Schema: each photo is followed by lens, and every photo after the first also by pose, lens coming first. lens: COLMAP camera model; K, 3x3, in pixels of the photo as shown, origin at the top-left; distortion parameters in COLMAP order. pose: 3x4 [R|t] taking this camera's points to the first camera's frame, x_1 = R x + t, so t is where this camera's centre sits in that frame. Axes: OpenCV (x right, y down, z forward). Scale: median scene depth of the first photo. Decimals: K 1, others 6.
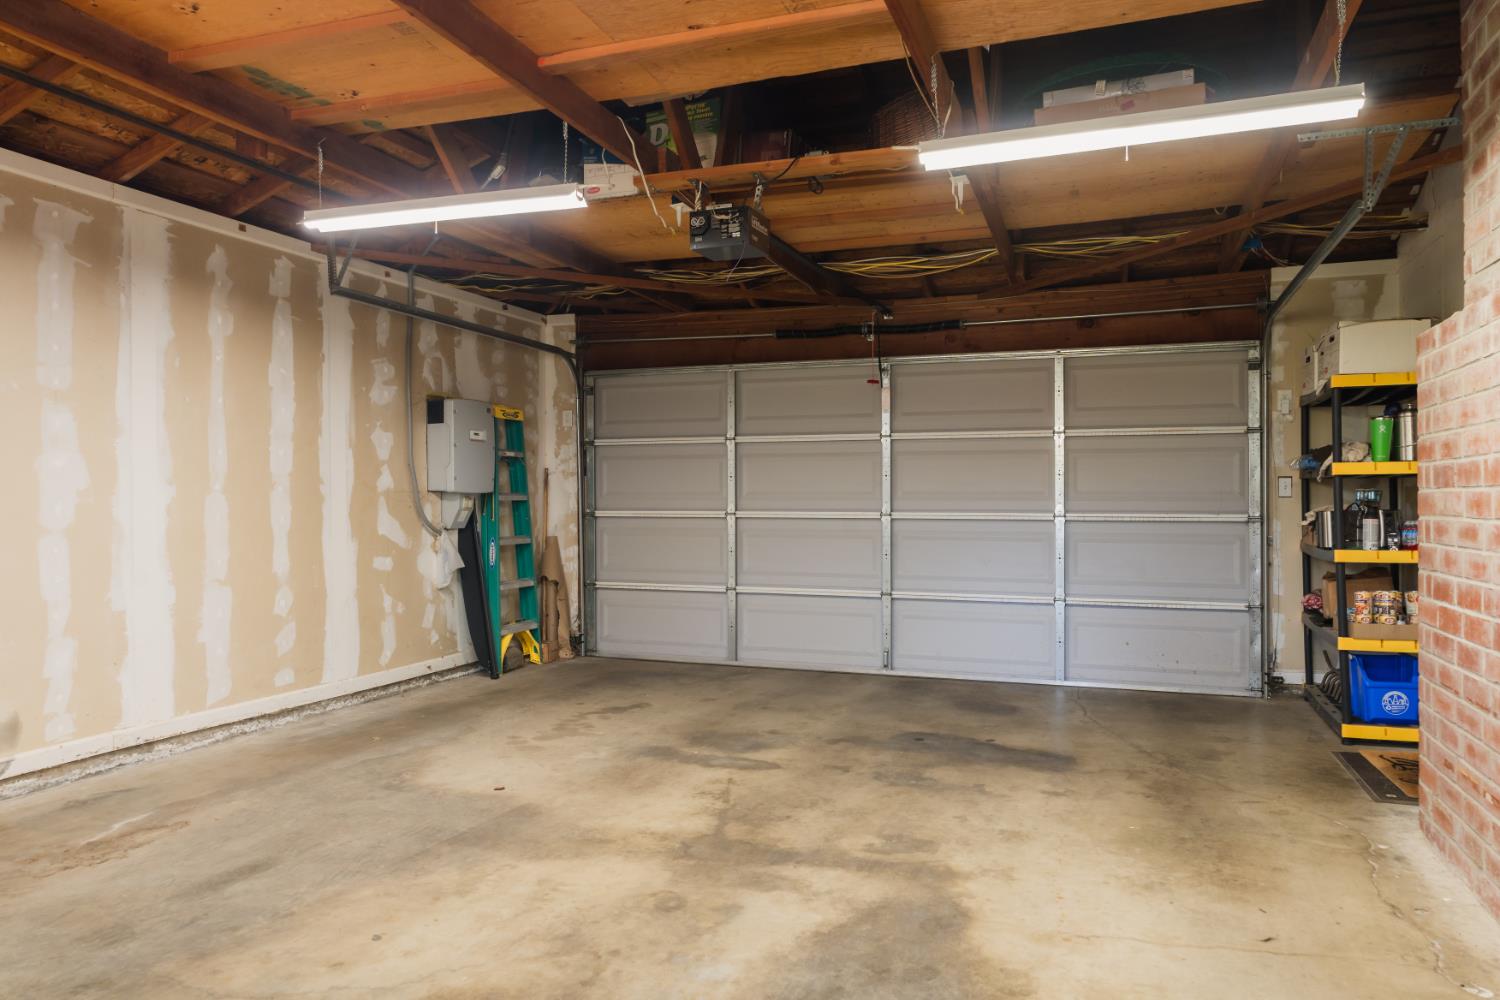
lens RADIAL K [[1009.5, 0, 782.2], [0, 1009.5, 500.3], [0, 0, 1]] dist [-0.008134, 0.008975]
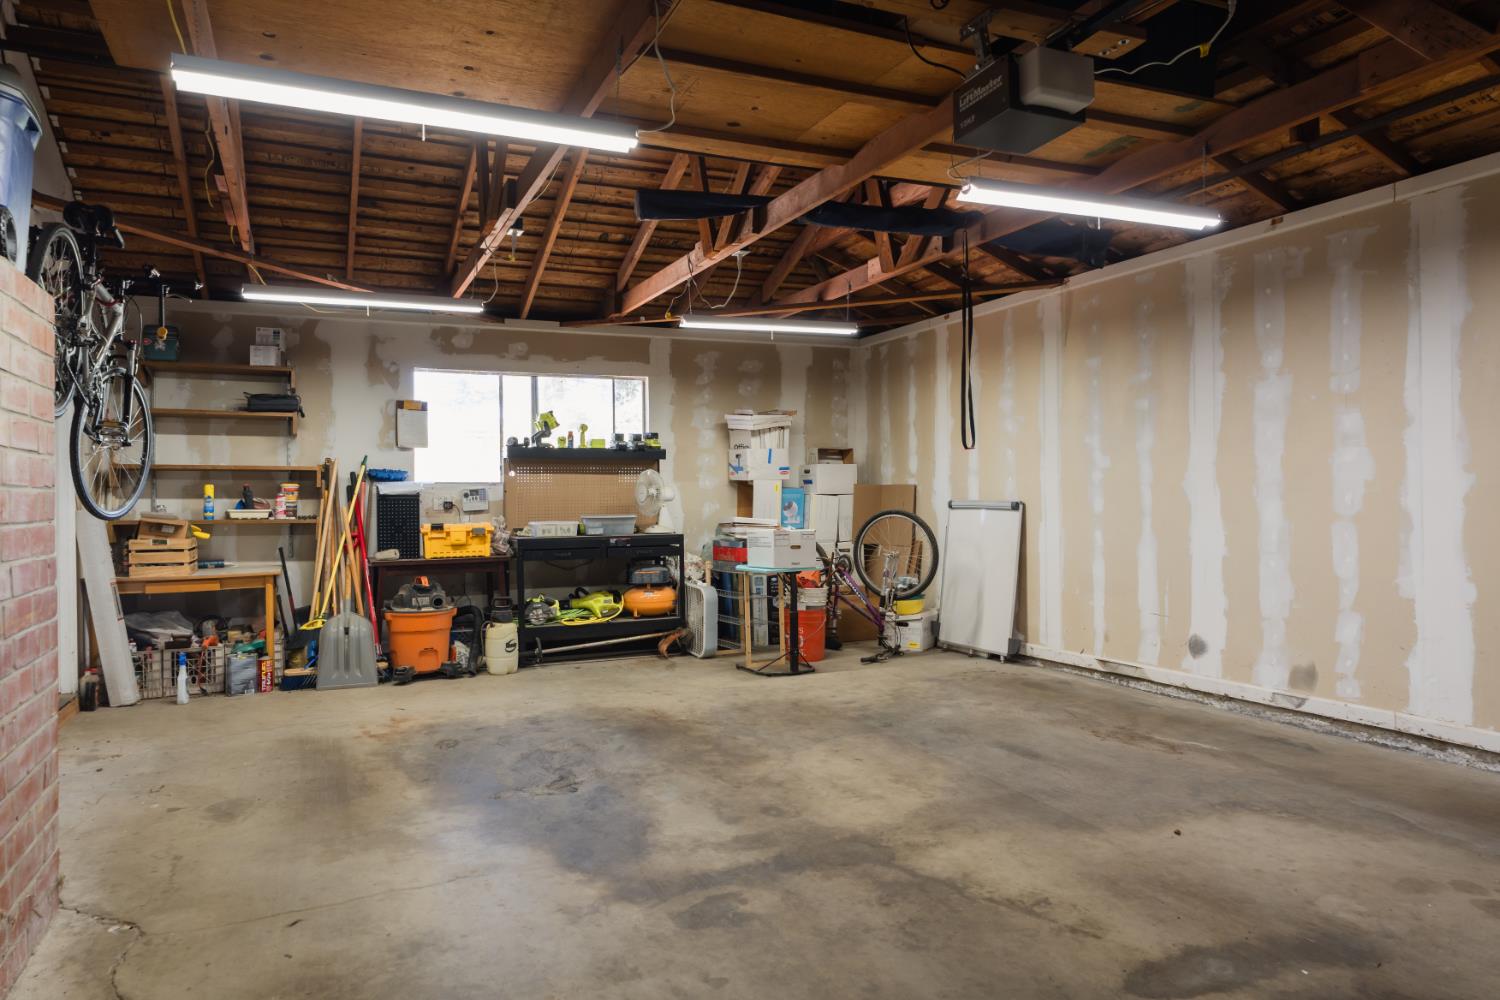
lens RADIAL K [[1009.5, 0, 752.0], [0, 1009.5, 498.7], [0, 0, 1]] dist [-0.008134, 0.008975]
pose [[-0.737802, 0.007611, -0.674974, 0.654095], [0.009113, 0.999958, 0.001314, 0.002292], [0.674955, -0.005182, -0.737840, 1.640527]]
